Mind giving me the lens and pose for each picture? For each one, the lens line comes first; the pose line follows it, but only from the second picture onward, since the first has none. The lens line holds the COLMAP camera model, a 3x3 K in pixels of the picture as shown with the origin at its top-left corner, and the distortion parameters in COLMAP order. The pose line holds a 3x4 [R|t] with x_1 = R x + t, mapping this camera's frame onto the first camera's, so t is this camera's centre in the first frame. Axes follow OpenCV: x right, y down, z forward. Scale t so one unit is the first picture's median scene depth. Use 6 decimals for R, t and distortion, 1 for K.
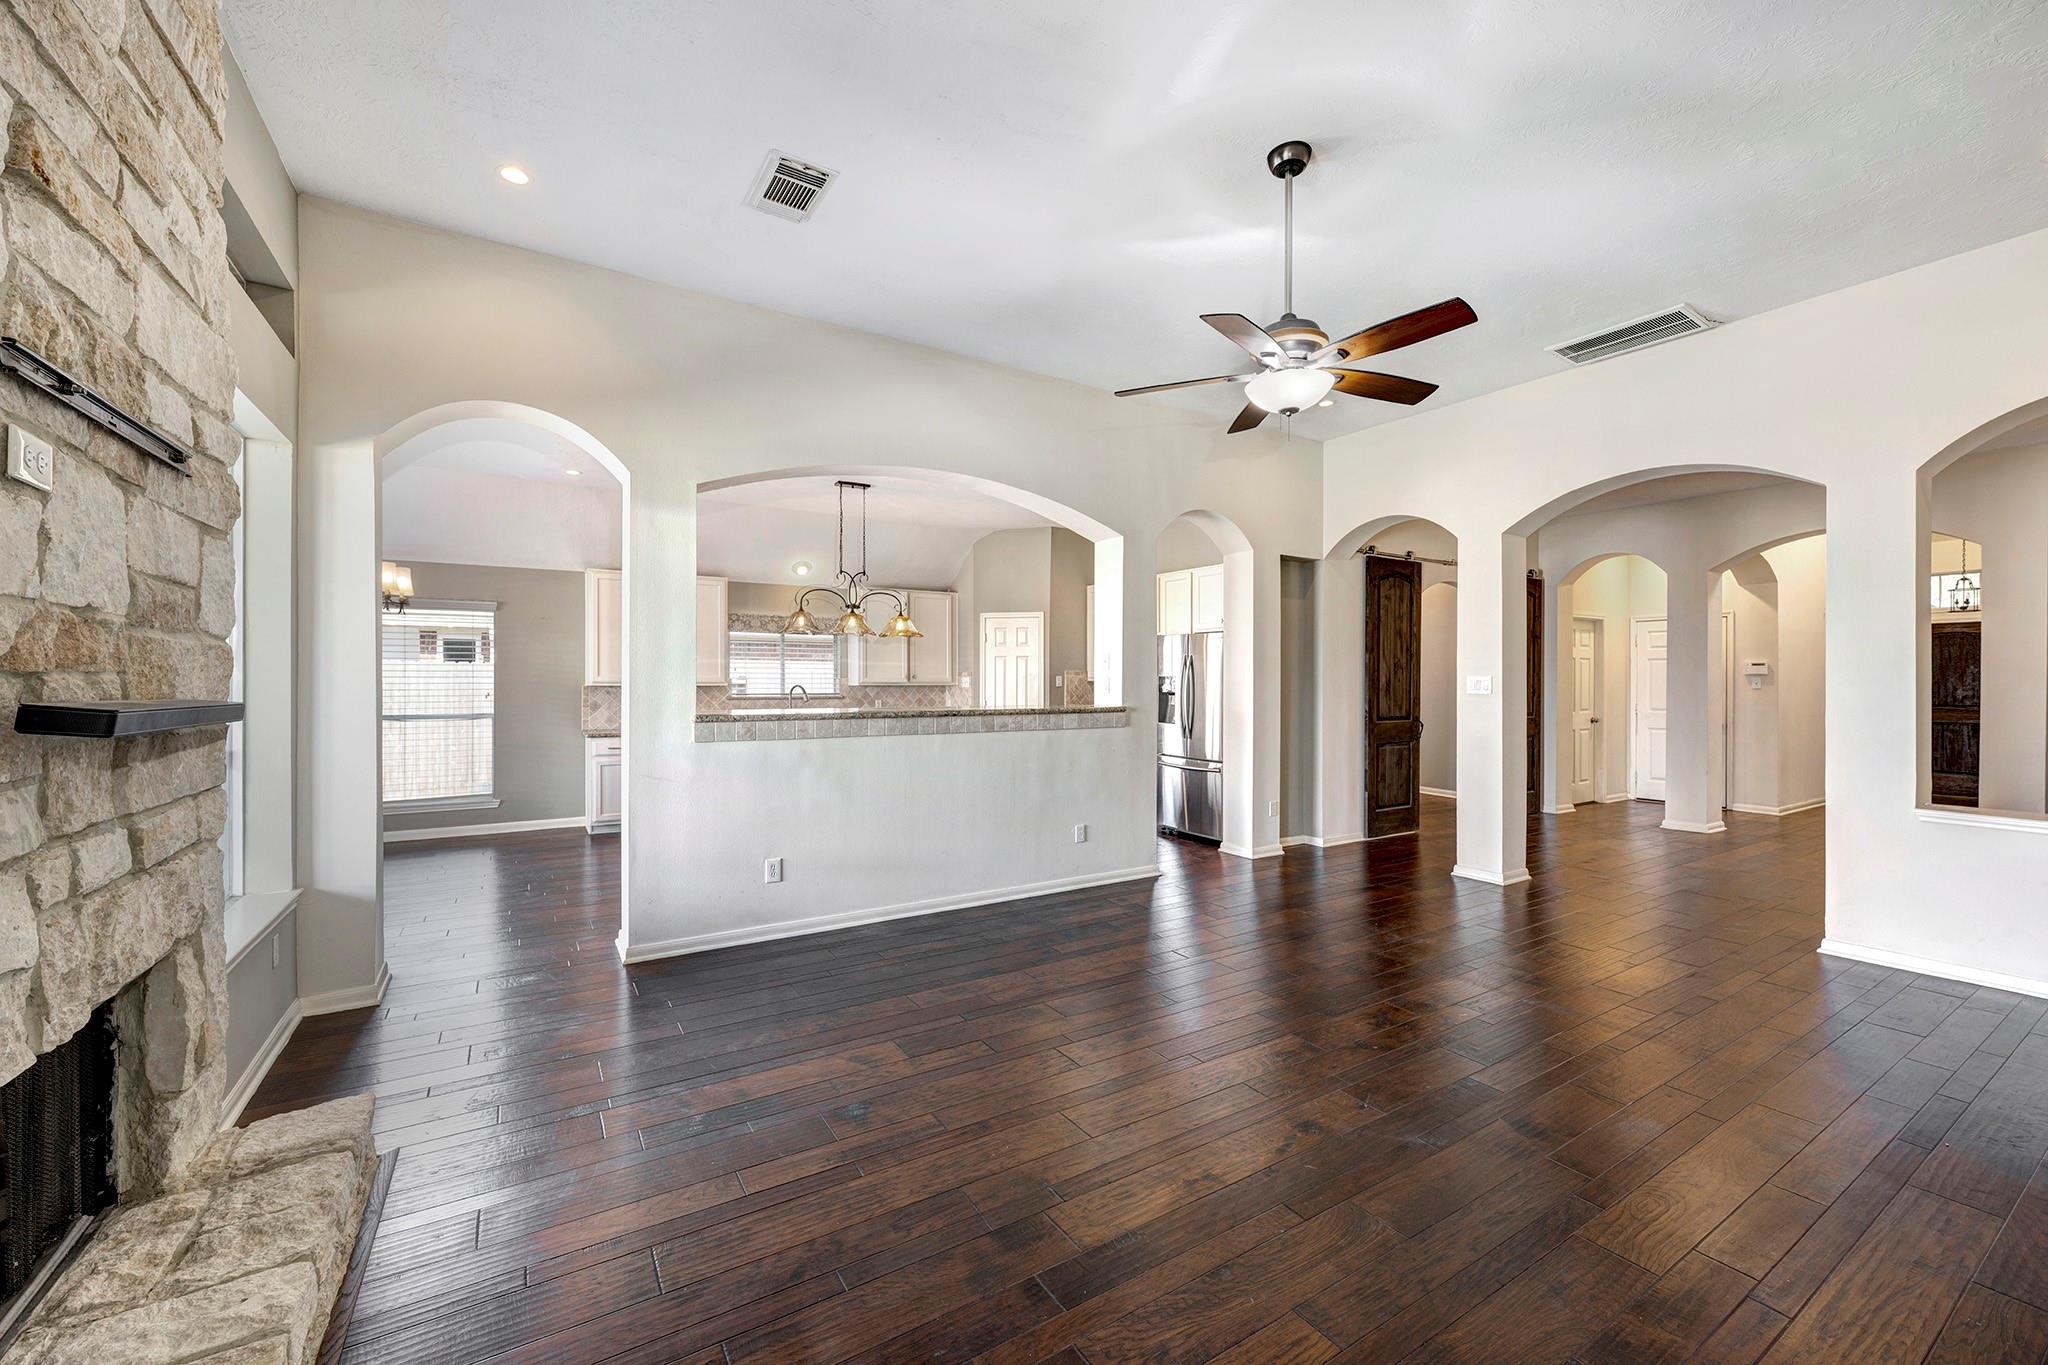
lens RADIAL K [[807.0, 0, 1014.2], [0, 807.0, 681.3], [0, 0, 1]] dist [0.000853, 0.000034]
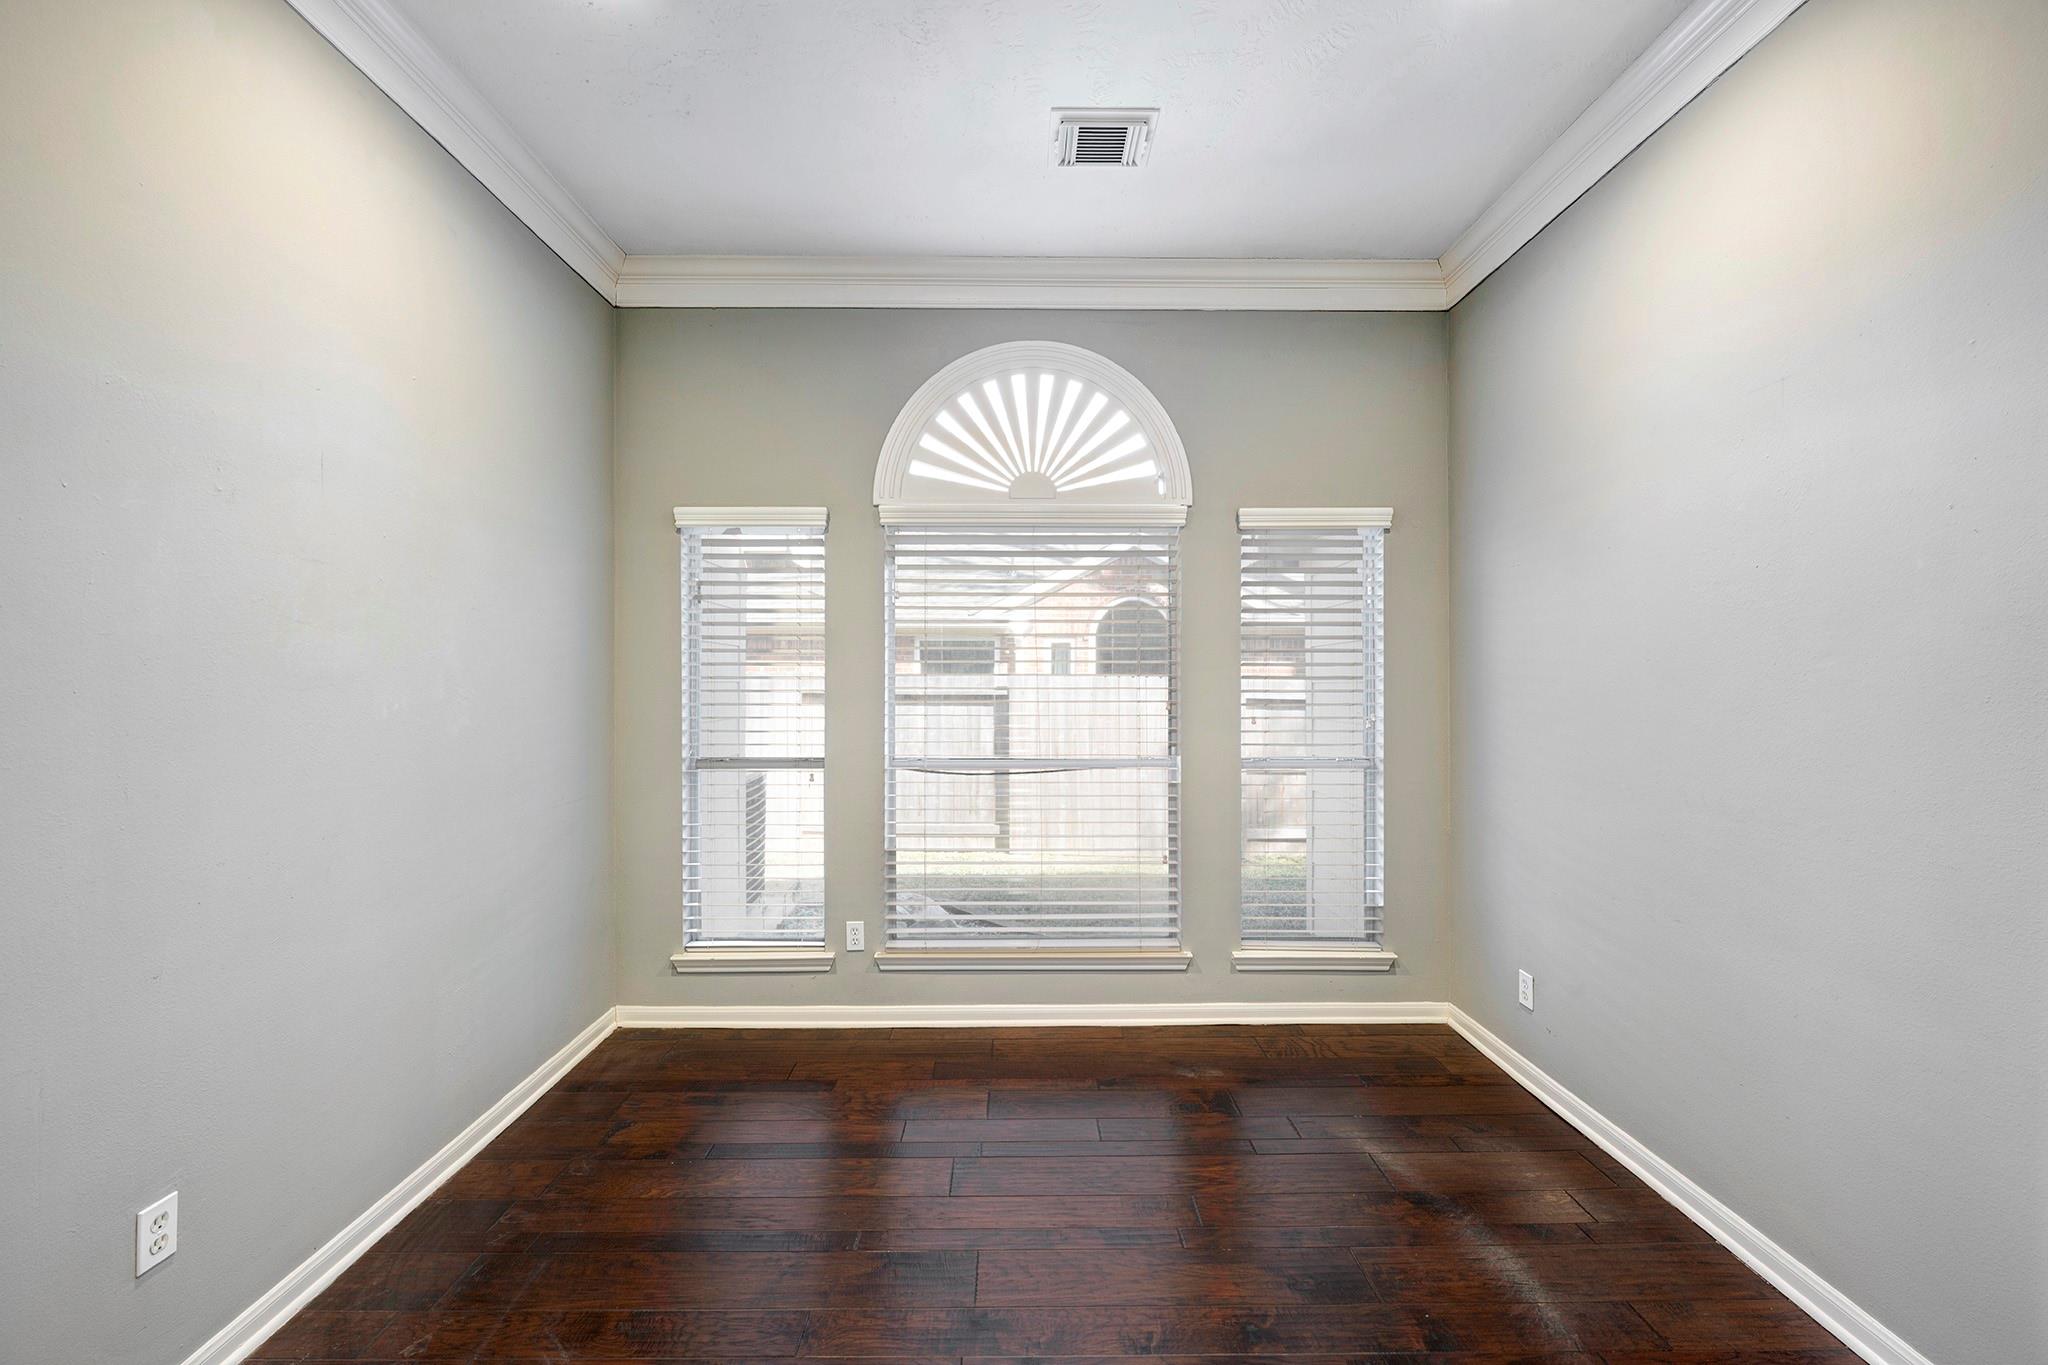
lens RADIAL K [[807.0, 0, 1014.2], [0, 807.0, 681.3], [0, 0, 1]] dist [0.000853, 0.000034]
pose [[0.853999, 0.002051, -0.520271, 0.492928], [-0.001640, 0.999998, 0.001251, -0.002811], [0.520272, -0.000215, 0.854000, 0.689534]]
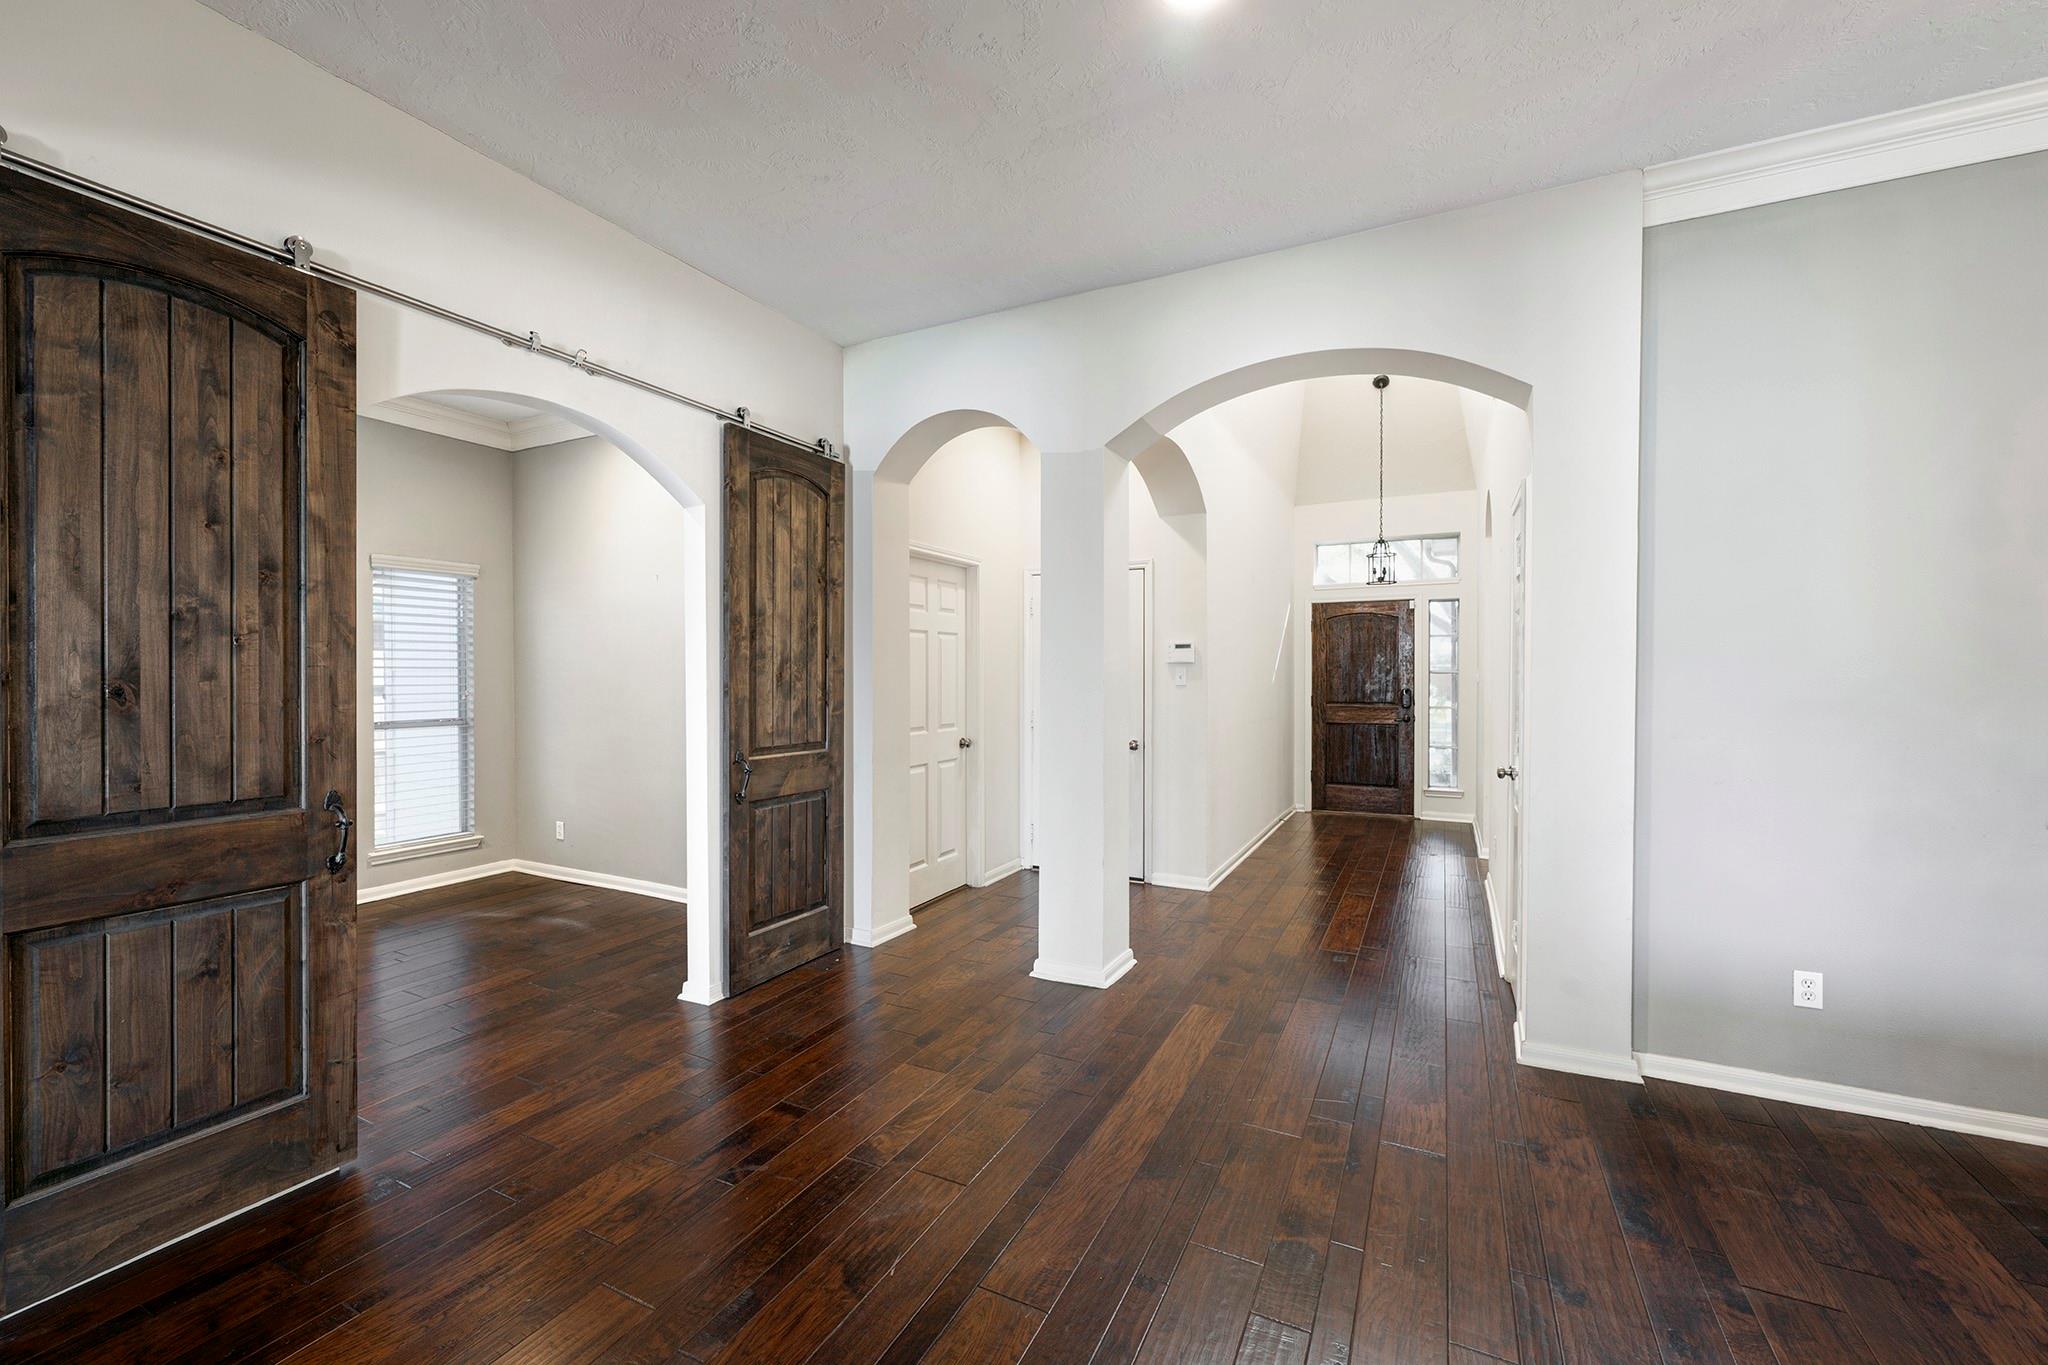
lens RADIAL K [[841.1, 0, 1027.9], [0, 841.1, 678.1], [0, 0, 1]] dist [0.000551, 0.000053]
pose [[0.849182, -0.005195, 0.528075, 0.478802], [0.001962, 0.999976, 0.006683, -0.001104], [-0.528097, -0.004638, 0.849172, 0.514008]]
